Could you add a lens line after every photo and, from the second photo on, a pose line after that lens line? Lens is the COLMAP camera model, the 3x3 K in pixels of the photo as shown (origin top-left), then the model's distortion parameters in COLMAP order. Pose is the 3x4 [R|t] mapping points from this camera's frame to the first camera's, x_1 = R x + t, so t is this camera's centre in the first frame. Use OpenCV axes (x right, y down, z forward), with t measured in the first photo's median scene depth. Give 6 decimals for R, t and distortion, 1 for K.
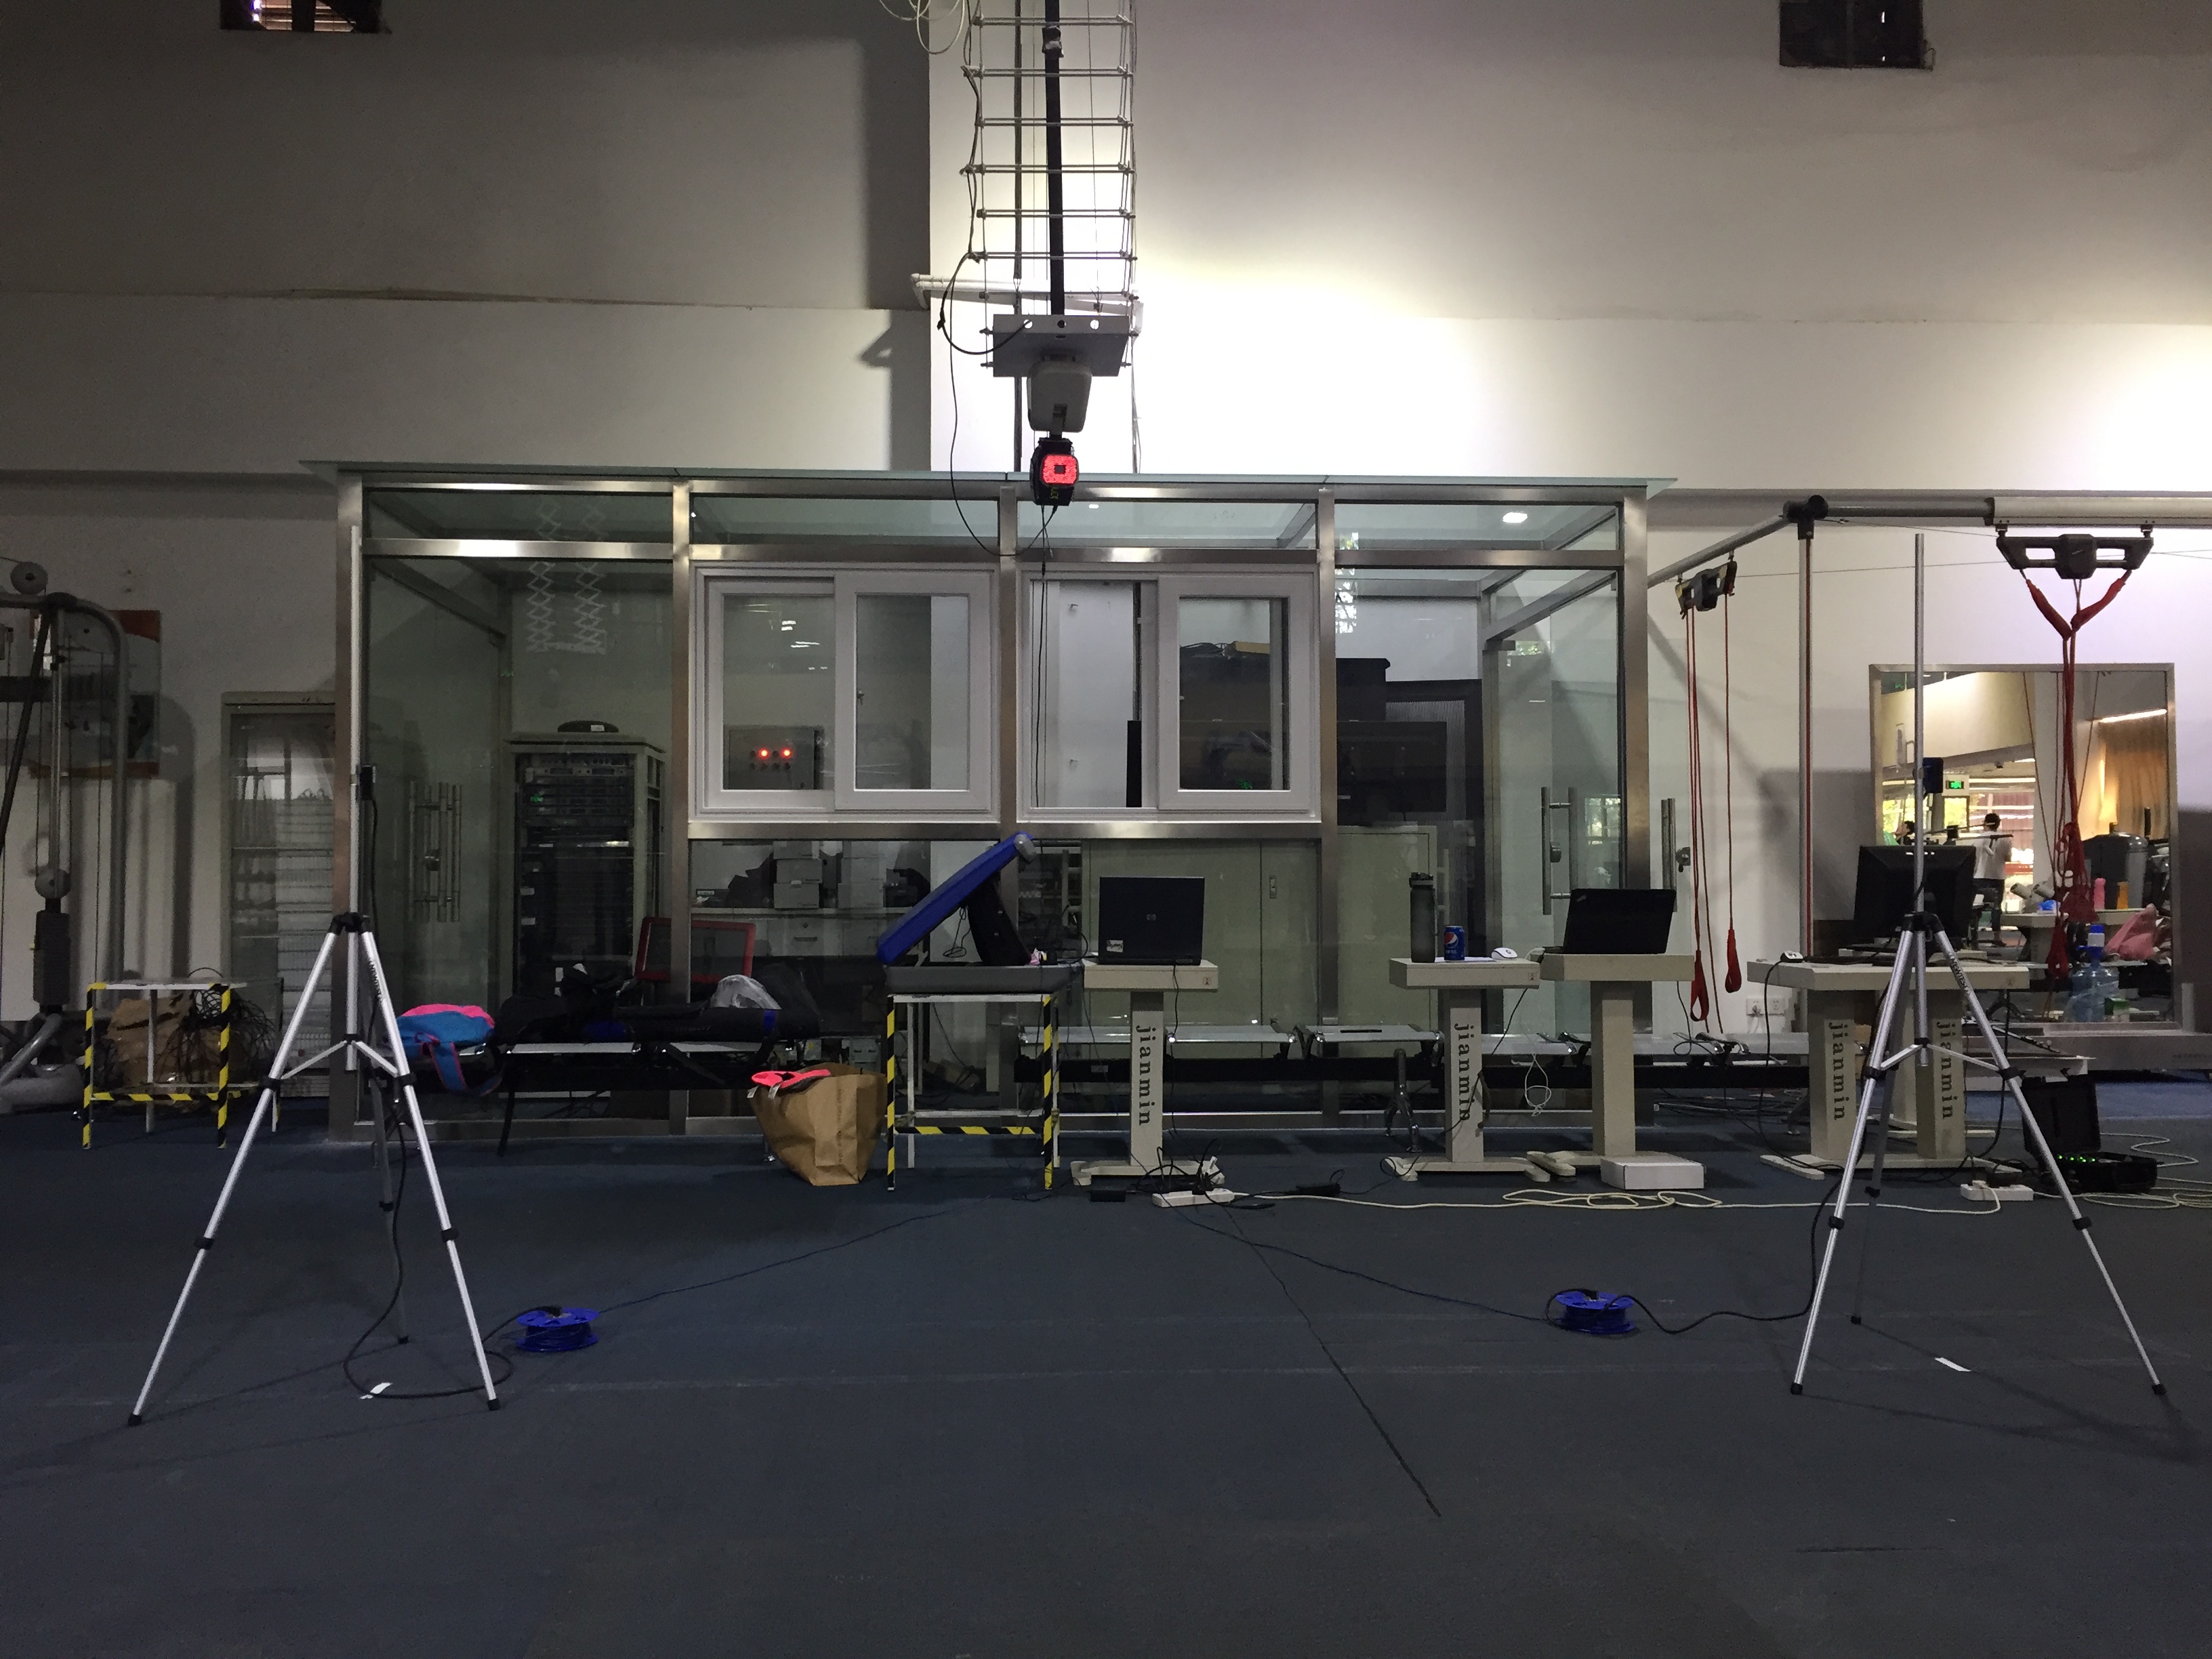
lens RADIAL K [[1874.9, 0, 1115.3], [0, 1874.9, 827.0], [0, 0, 1]] dist [0.031440, 0.001807]
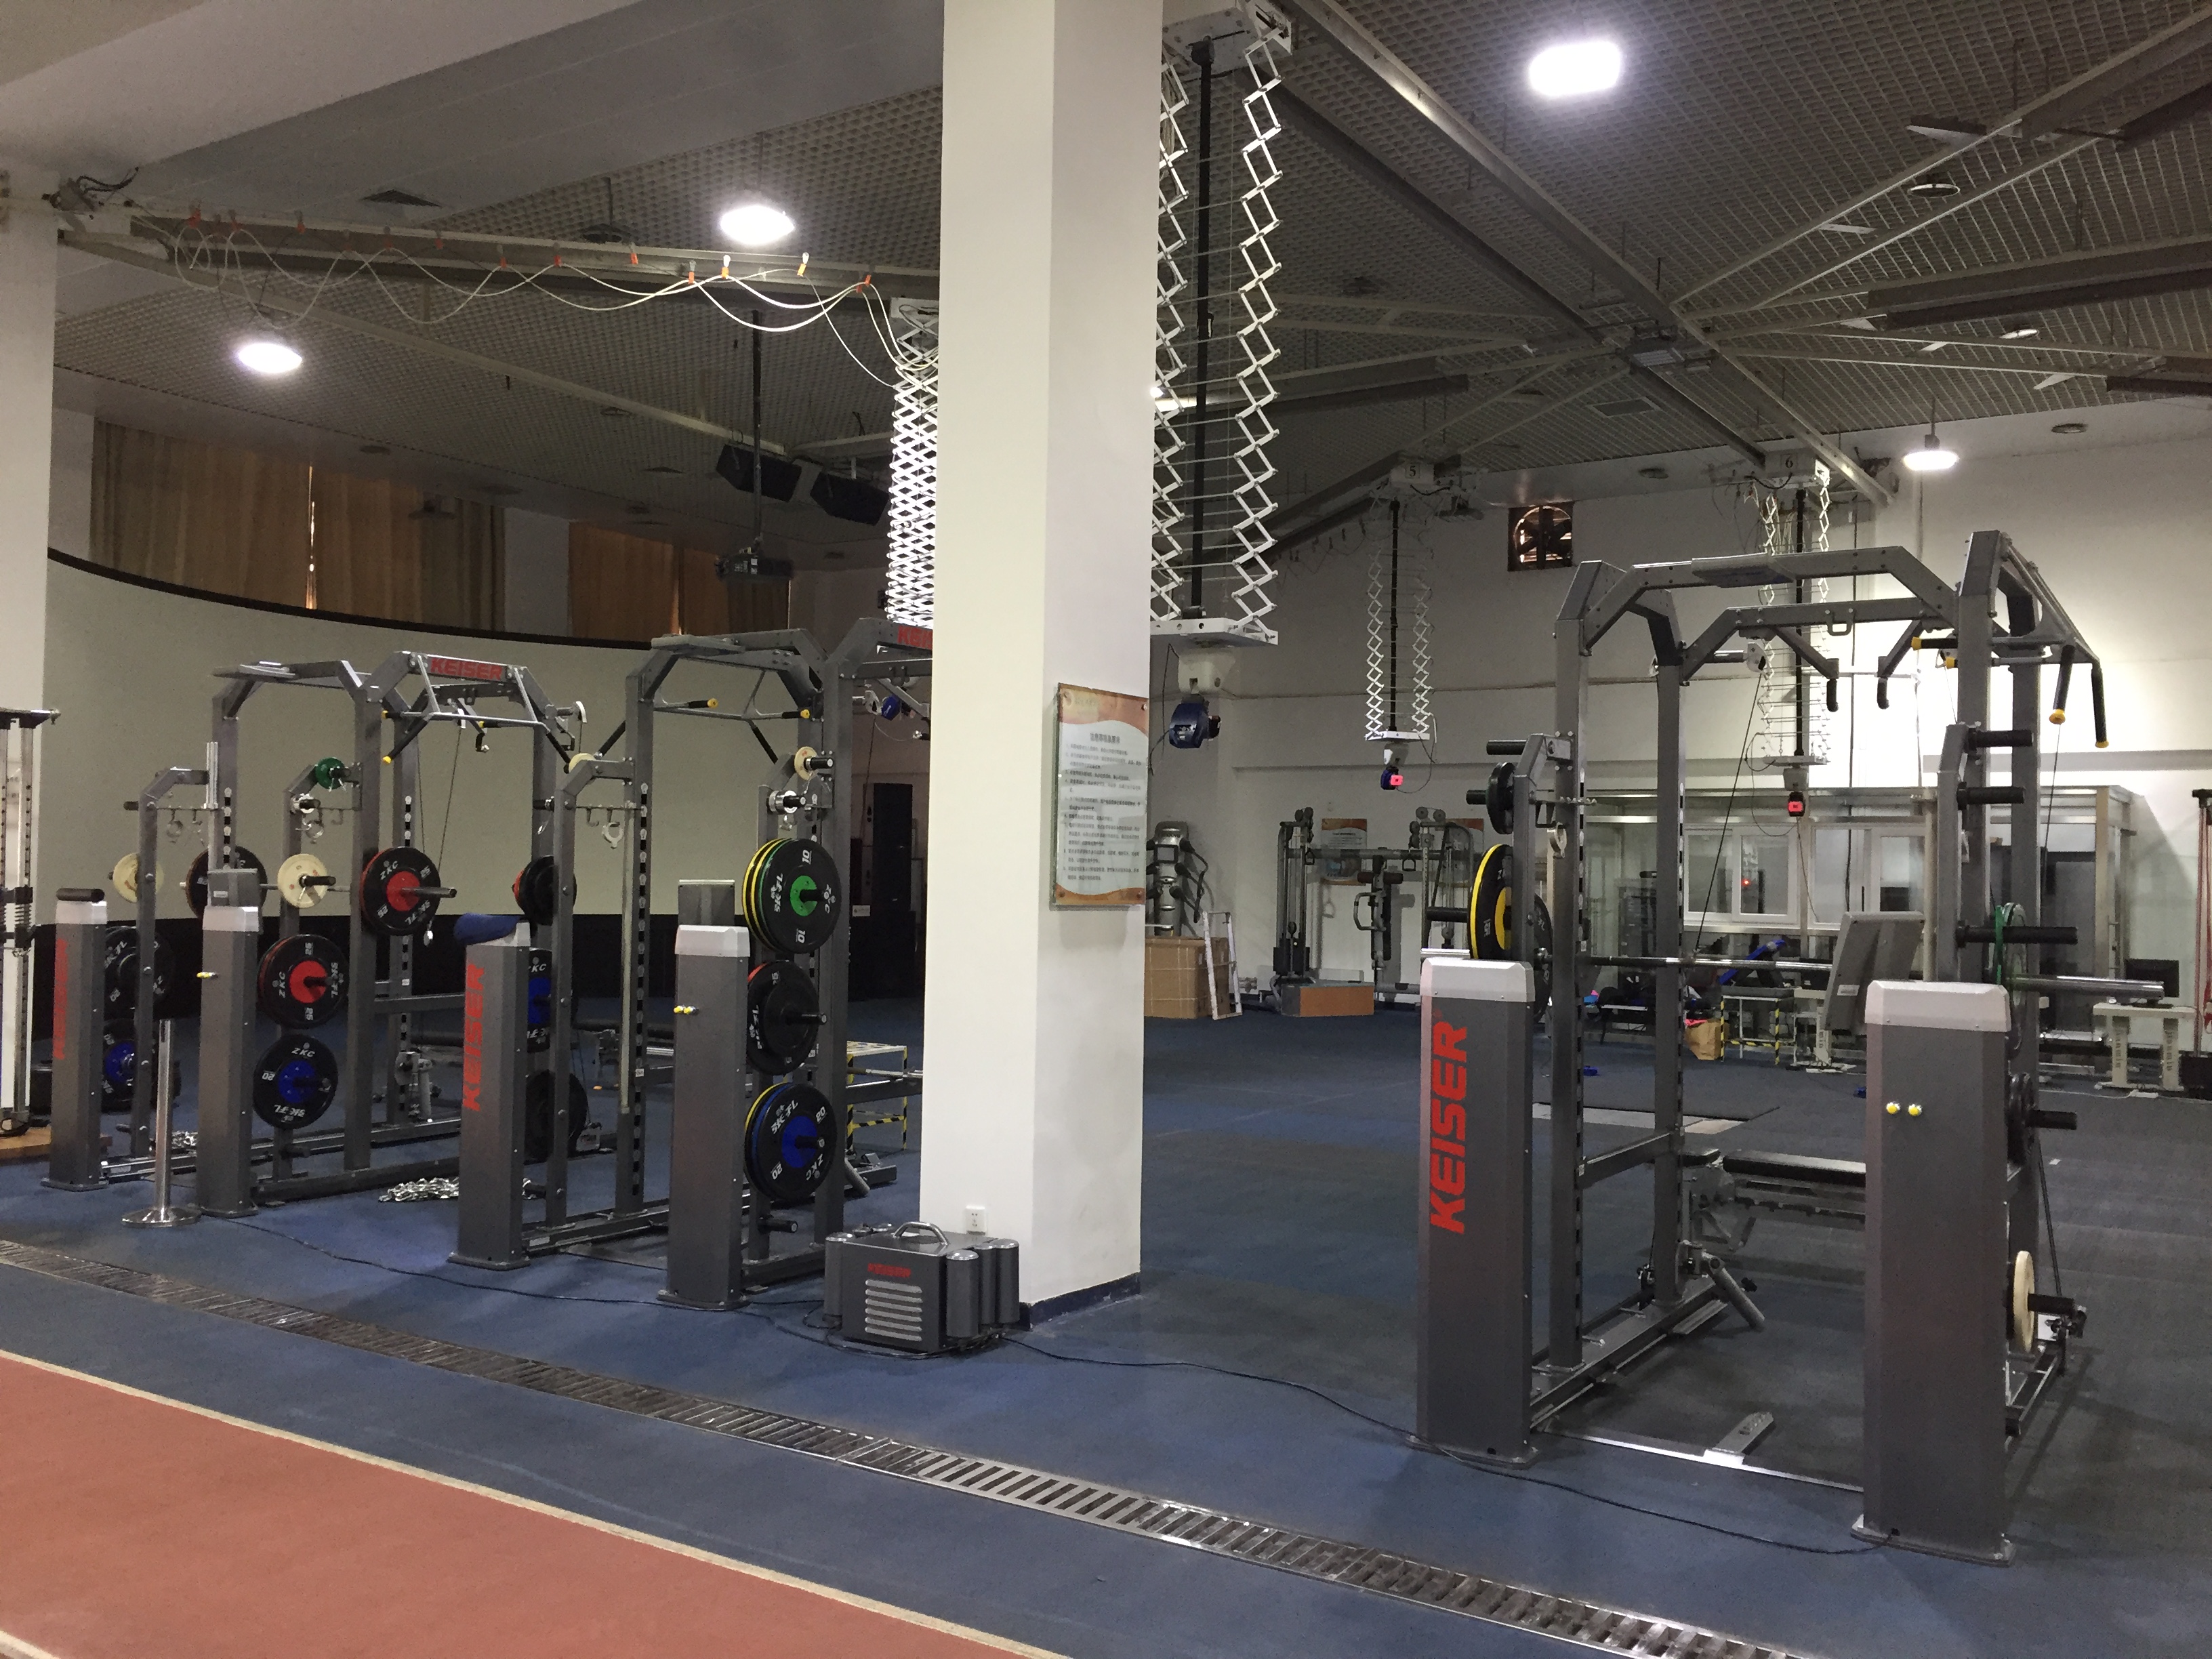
lens RADIAL K [[1874.9, 0, 1114.1], [0, 1874.9, 826.4], [0, 0, 1]] dist [0.031440, 0.001807]
pose [[0.800736, 0.005399, -0.598992, 0.663814], [0.002578, 0.999919, 0.012458, -0.161138], [0.599011, -0.011520, 0.800658, -1.446950]]
